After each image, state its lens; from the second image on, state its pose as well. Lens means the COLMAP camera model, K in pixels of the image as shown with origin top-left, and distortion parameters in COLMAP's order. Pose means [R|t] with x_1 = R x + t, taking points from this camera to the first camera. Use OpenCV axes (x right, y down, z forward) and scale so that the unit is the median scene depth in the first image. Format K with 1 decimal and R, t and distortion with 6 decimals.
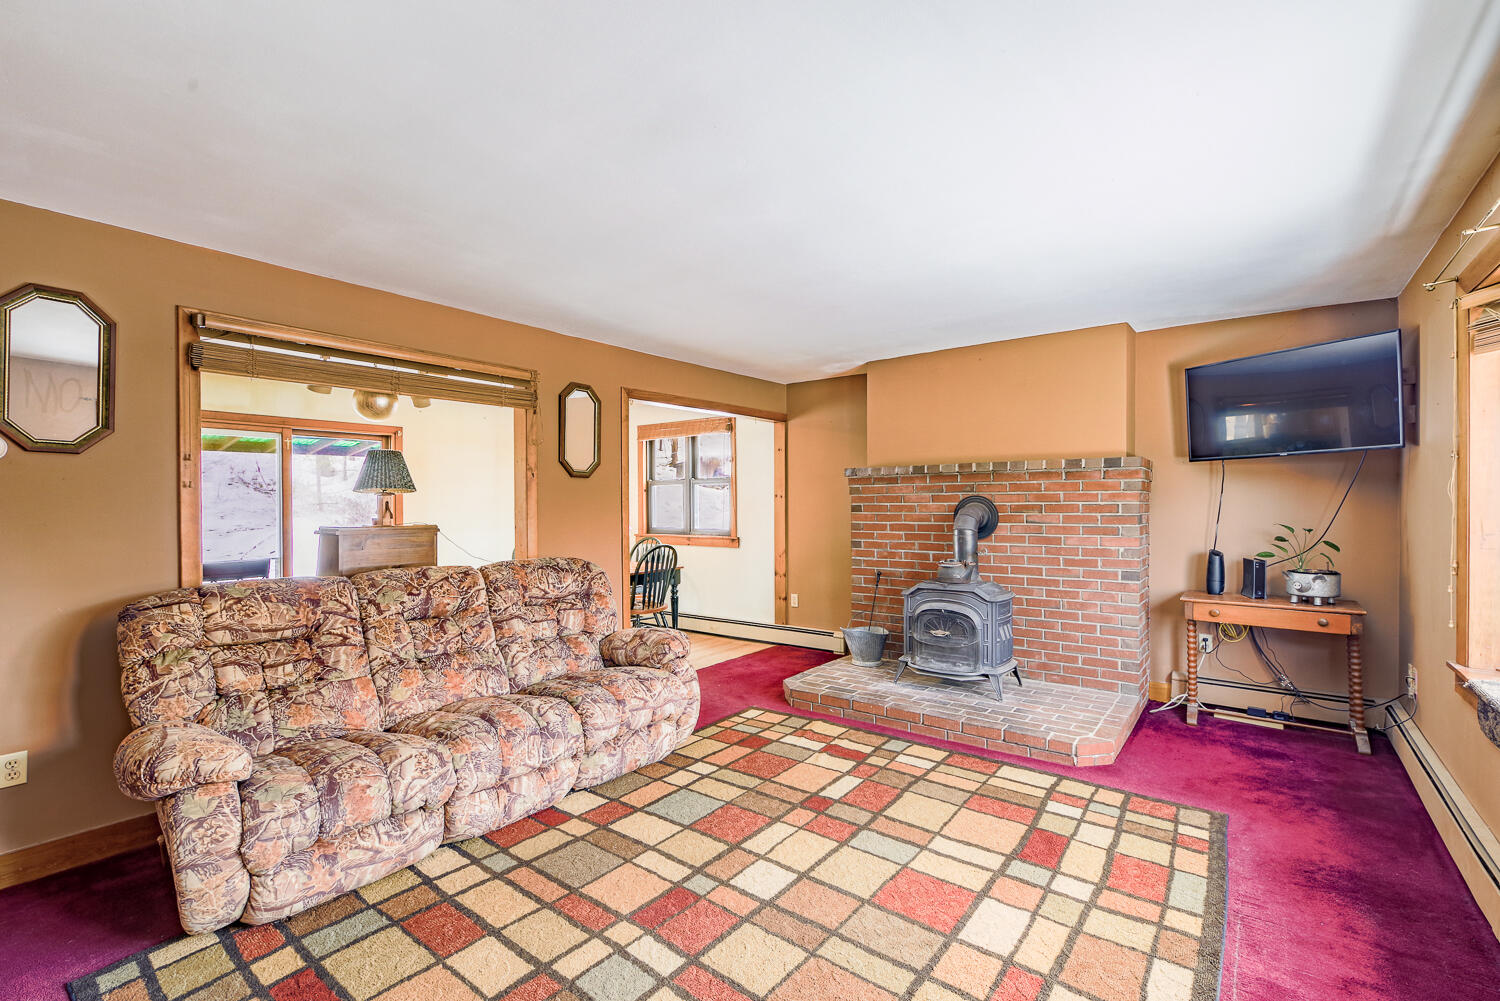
lens RADIAL K [[654.8, 0, 743.3], [0, 654.8, 508.2], [0, 0, 1]] dist [-0.004611, 0.000000]
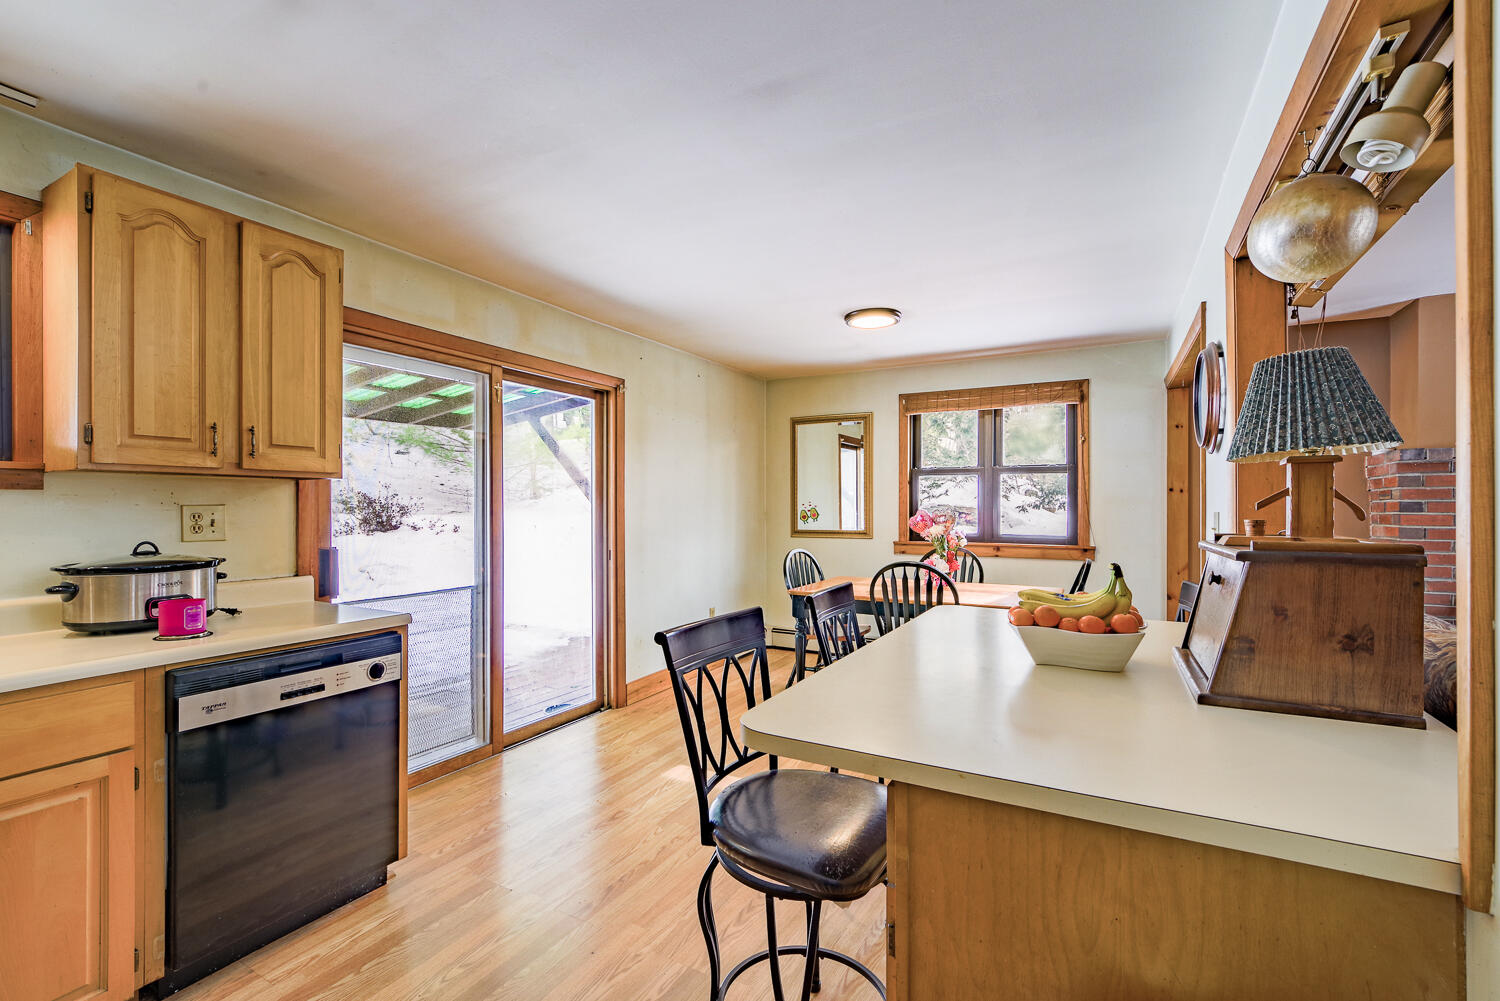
lens RADIAL K [[654.8, 0, 743.3], [0, 654.8, 508.2], [0, 0, 1]] dist [-0.004611, 0.000000]
pose [[0.987006, 0.003186, 0.160653, -0.978341], [-0.002966, 0.999994, -0.001612, 0.007562], [-0.160657, 0.001115, 0.987010, 0.659766]]
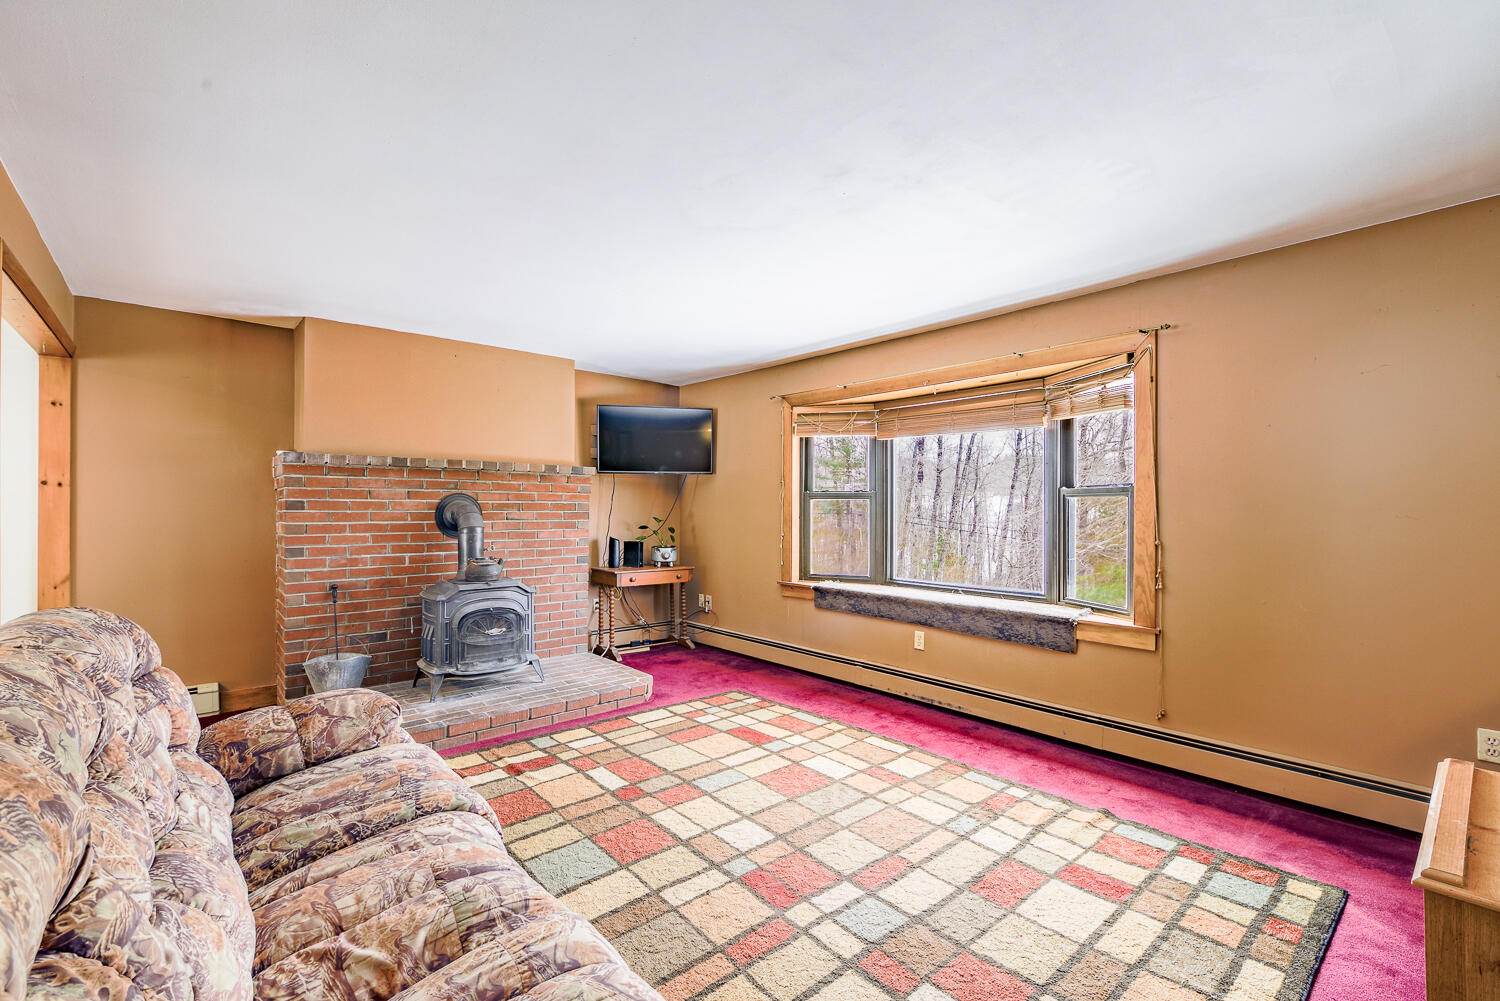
lens RADIAL K [[654.8, 0, 743.3], [0, 654.8, 508.2], [0, 0, 1]] dist [-0.004611, 0.000000]
pose [[0.187812, 0.004739, 0.982193, -0.721729], [-0.001093, 0.999989, -0.004616, 0.010030], [-0.982204, -0.000207, 0.187815, 0.535067]]
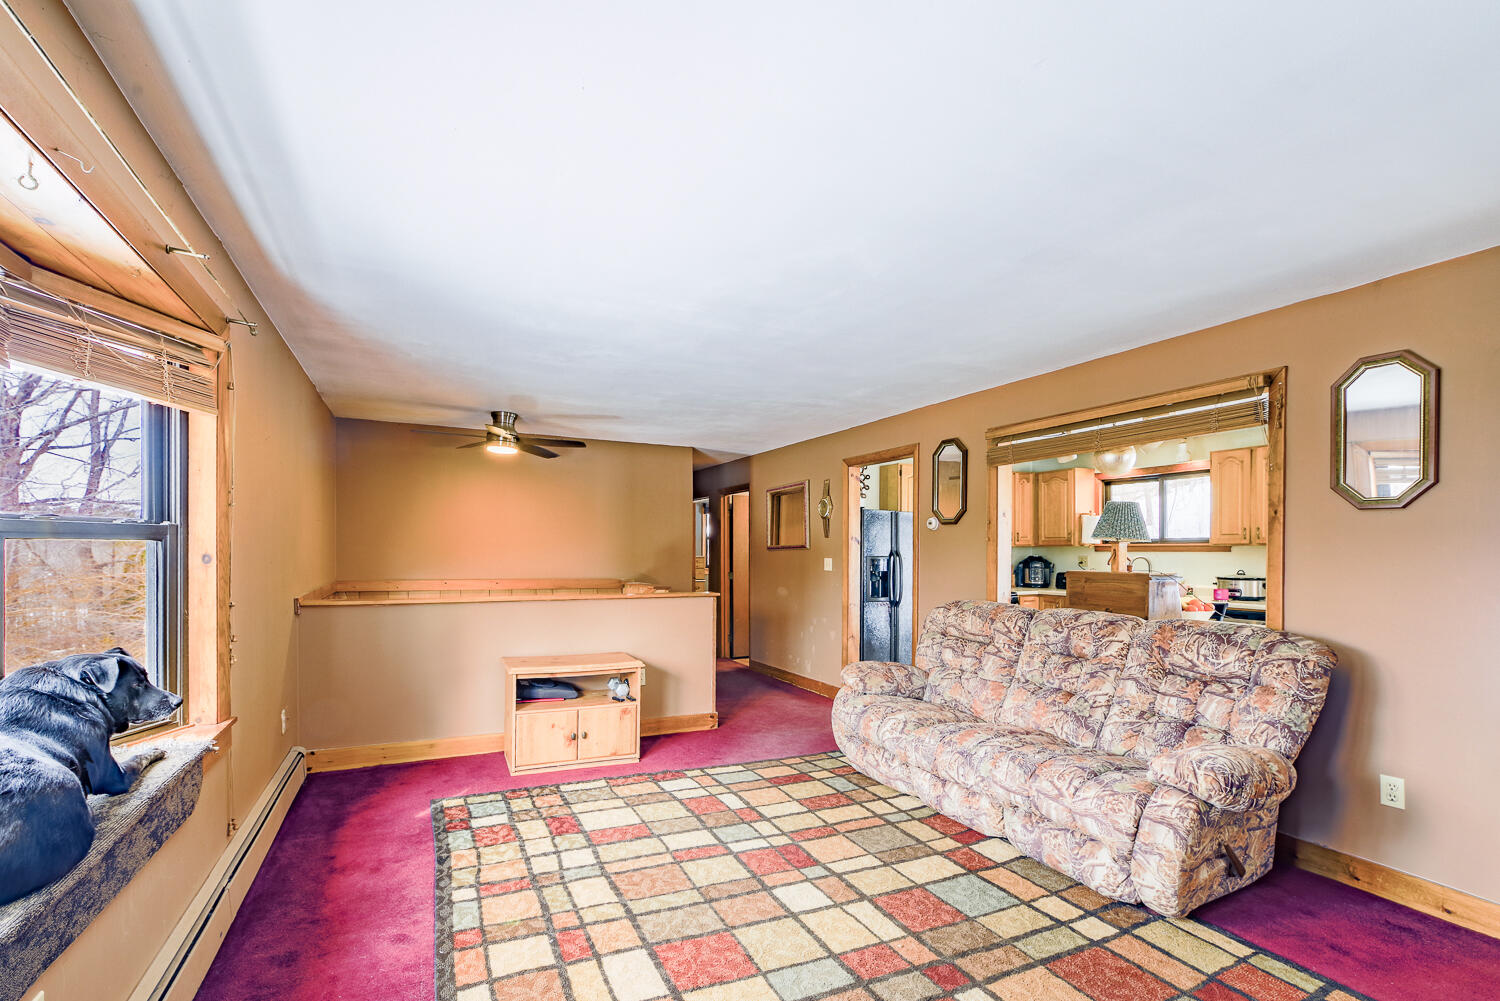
lens RADIAL K [[670.2, 0, 728.8], [0, 670.2, 553.8], [0, 0, 1]] dist [-0.001901, -0.000072]
pose [[-0.448158, 0.003647, -0.893947, 0.727065], [-0.008458, 0.999930, 0.008320, -0.006668], [0.893915, 0.011289, -0.448095, 0.933956]]
